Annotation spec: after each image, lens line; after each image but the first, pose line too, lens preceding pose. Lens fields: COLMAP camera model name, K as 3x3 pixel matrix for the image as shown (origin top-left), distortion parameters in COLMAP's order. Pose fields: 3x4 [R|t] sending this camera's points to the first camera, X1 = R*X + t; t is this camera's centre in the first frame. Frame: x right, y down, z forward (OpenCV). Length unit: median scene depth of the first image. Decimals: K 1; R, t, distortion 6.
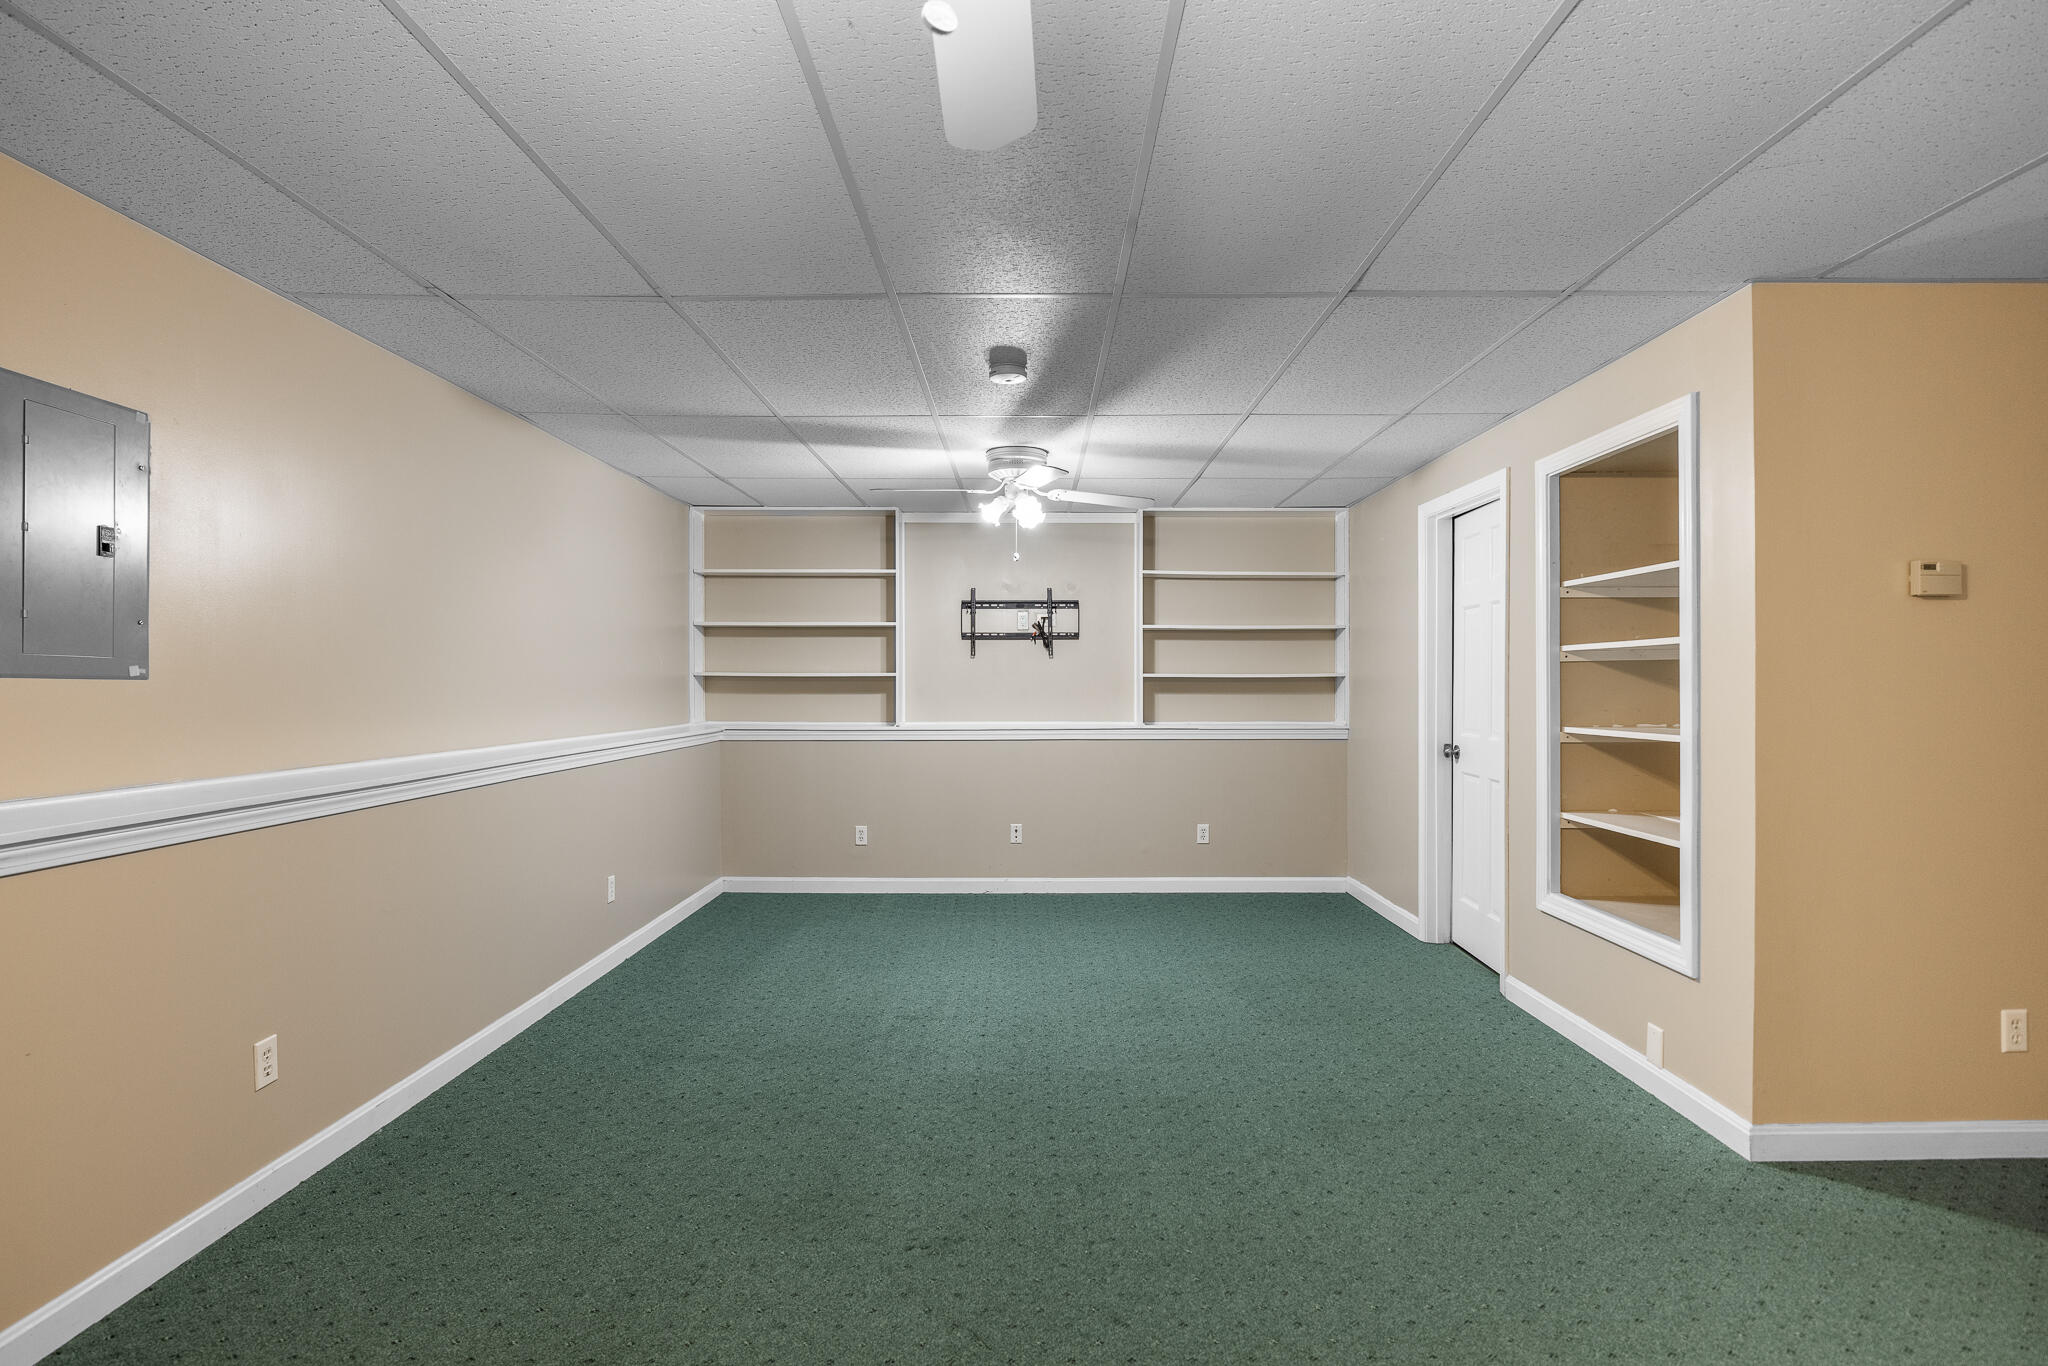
lens RADIAL K [[1031.7, 0, 1032.6], [0, 1031.7, 674.4], [0, 0, 1]] dist [-0.001484, -0.000095]
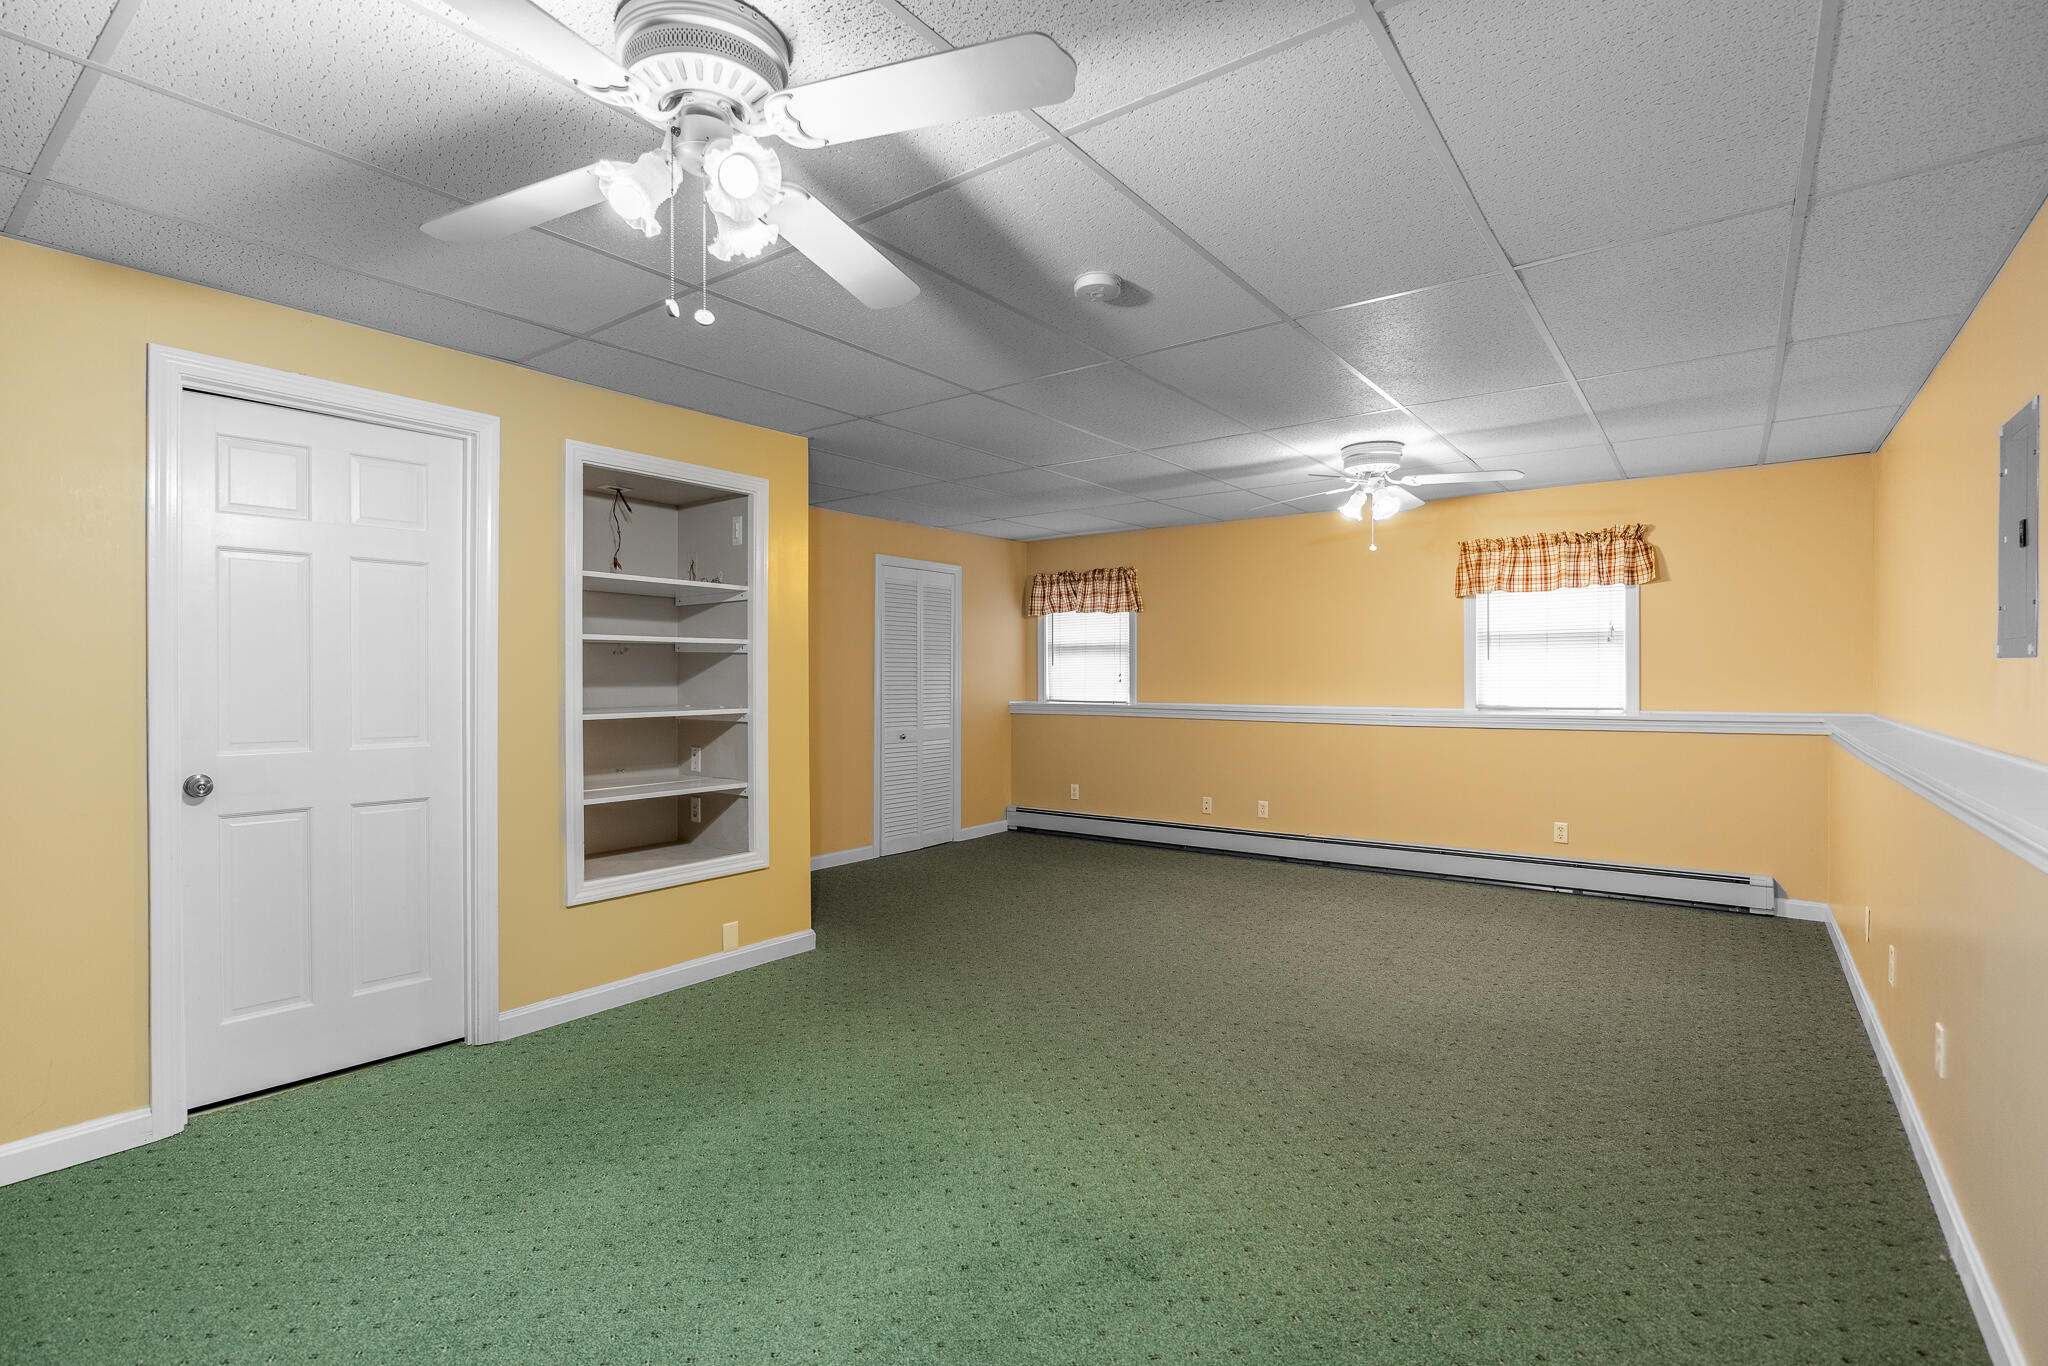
lens RADIAL K [[951.4, 0, 1031.3], [0, 951.4, 682.0], [0, 0, 1]] dist [0.000278, 0.000003]
pose [[-0.805445, -0.000663, 0.592670, -0.496451], [0.003324, 0.999979, 0.005636, 0.017119], [-0.592662, 0.006510, -0.805425, 1.895760]]
